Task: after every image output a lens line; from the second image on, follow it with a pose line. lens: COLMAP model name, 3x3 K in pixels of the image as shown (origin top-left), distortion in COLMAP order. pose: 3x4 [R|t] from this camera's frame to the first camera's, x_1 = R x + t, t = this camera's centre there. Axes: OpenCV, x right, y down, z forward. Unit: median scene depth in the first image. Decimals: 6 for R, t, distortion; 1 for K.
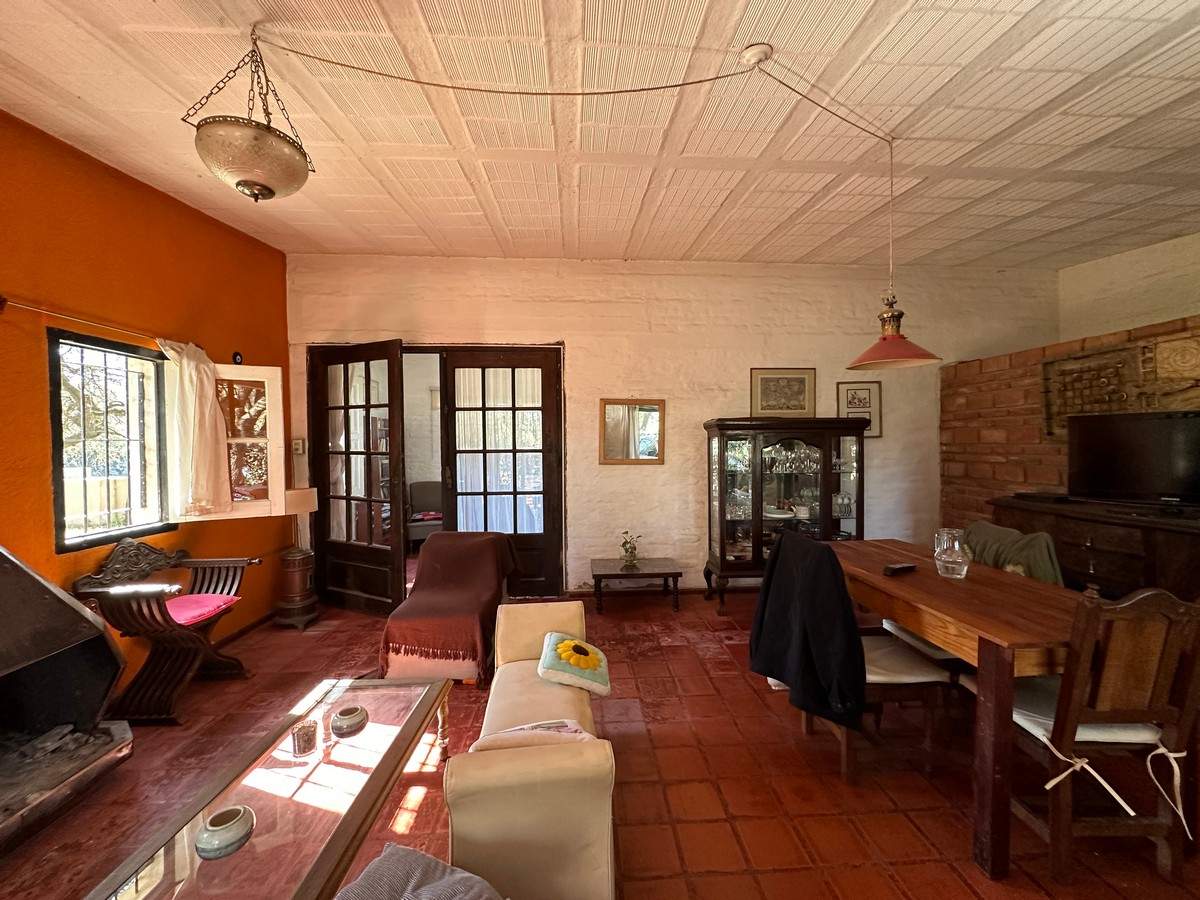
lens RADIAL K [[477.8, 0, 601.9], [0, 477.8, 450.7], [0, 0, 1]] dist [-0.003592, 0.000788]
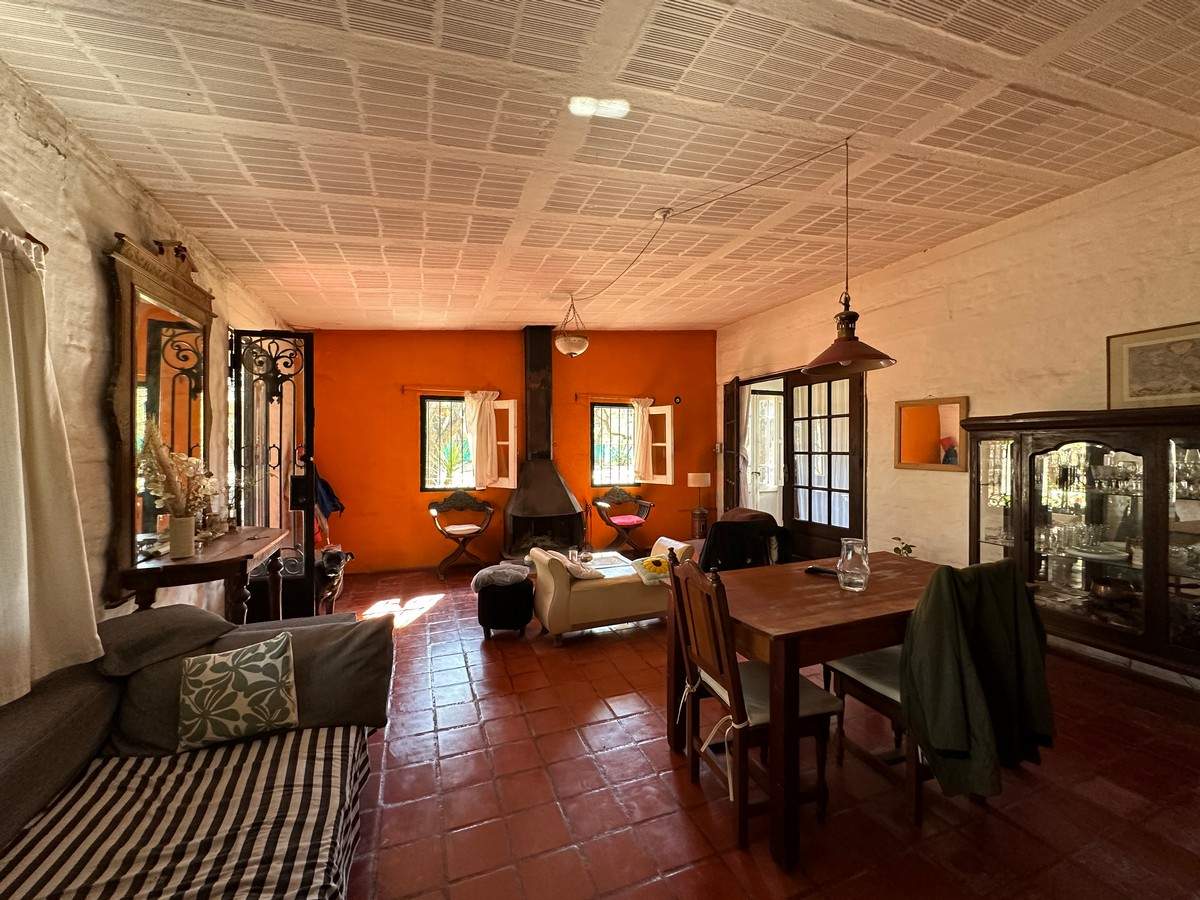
lens RADIAL K [[477.8, 0, 601.9], [0, 477.8, 450.7], [0, 0, 1]] dist [-0.003592, 0.000788]
pose [[0.313458, 0.012324, -0.949522, 1.004590], [-0.017441, 0.999822, 0.007219, -0.005501], [0.949442, 0.014297, 0.313617, 0.152959]]
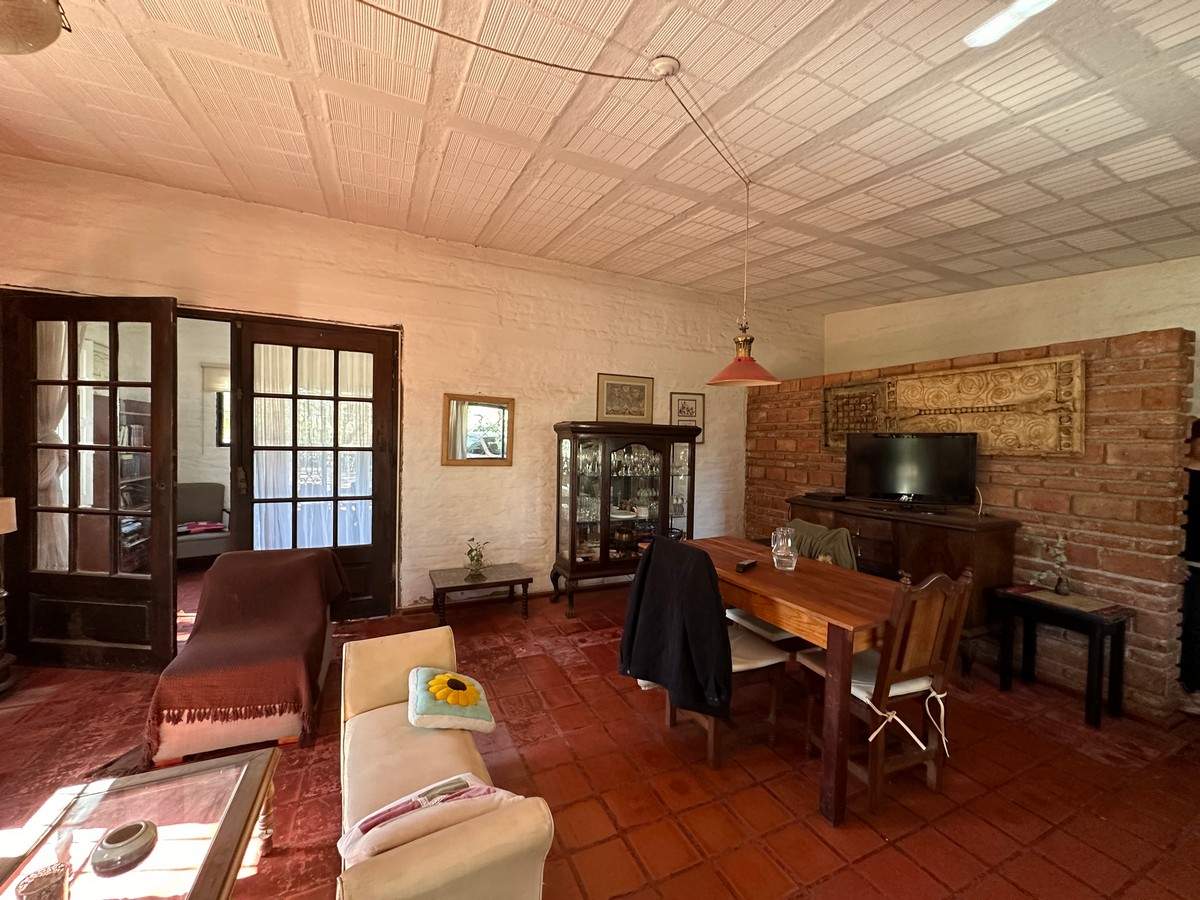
lens RADIAL K [[477.8, 0, 601.9], [0, 477.8, 450.7], [0, 0, 1]] dist [-0.003592, 0.000788]
pose [[0.927044, 0.019807, 0.374428, -0.085262], [-0.022685, 0.999737, 0.003279, -0.012892], [-0.374265, -0.011533, 0.927250, 0.059145]]
